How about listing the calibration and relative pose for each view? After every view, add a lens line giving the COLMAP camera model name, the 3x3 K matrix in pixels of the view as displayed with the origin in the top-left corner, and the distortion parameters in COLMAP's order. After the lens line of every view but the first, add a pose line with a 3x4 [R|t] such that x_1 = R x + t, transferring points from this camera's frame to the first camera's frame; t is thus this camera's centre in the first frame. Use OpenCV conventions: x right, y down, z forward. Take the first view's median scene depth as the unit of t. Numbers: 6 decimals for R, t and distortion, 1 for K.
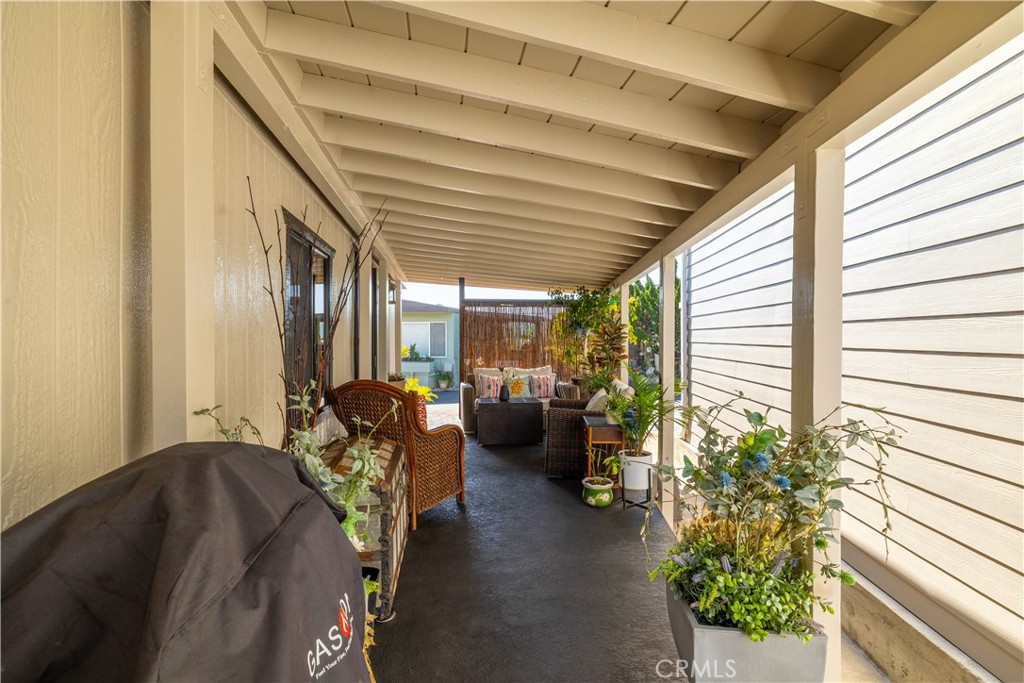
lens RADIAL K [[475.7, 0, 512.0], [0, 475.7, 341.5], [0, 0, 1]] dist [0.000400, 0.000071]
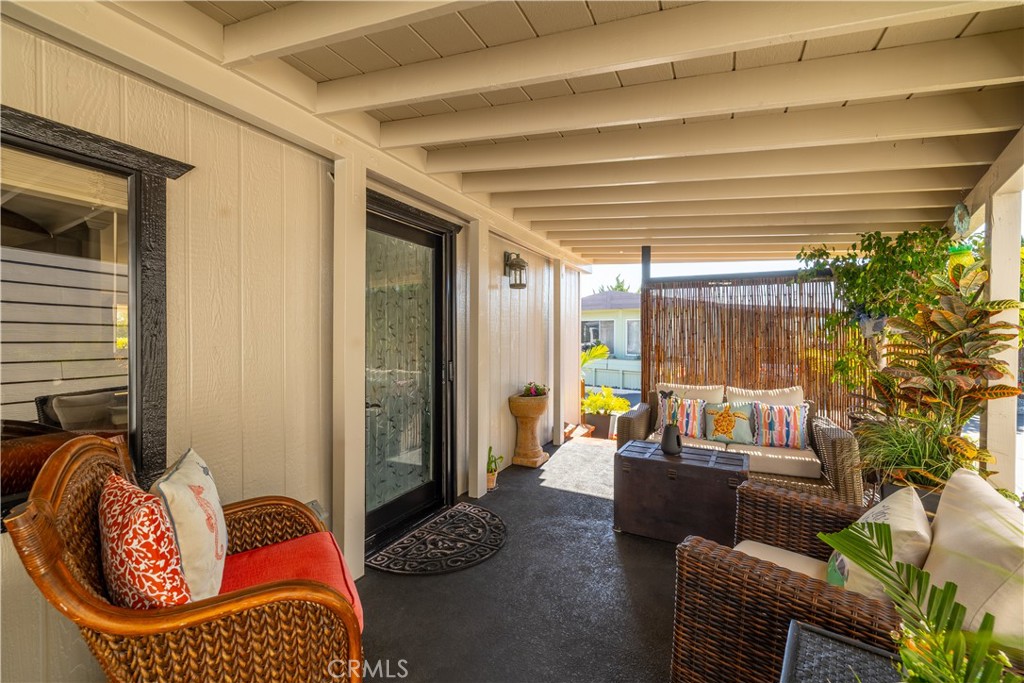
lens RADIAL K [[424.7, 0, 512.0], [0, 424.7, 341.5], [0, 0, 1]] dist [-0.000889, -0.000065]
pose [[0.819491, 0.004691, -0.573074, 0.093187], [-0.001406, 0.999980, 0.006174, -0.005377], [0.573091, -0.004253, 0.819481, 0.422143]]
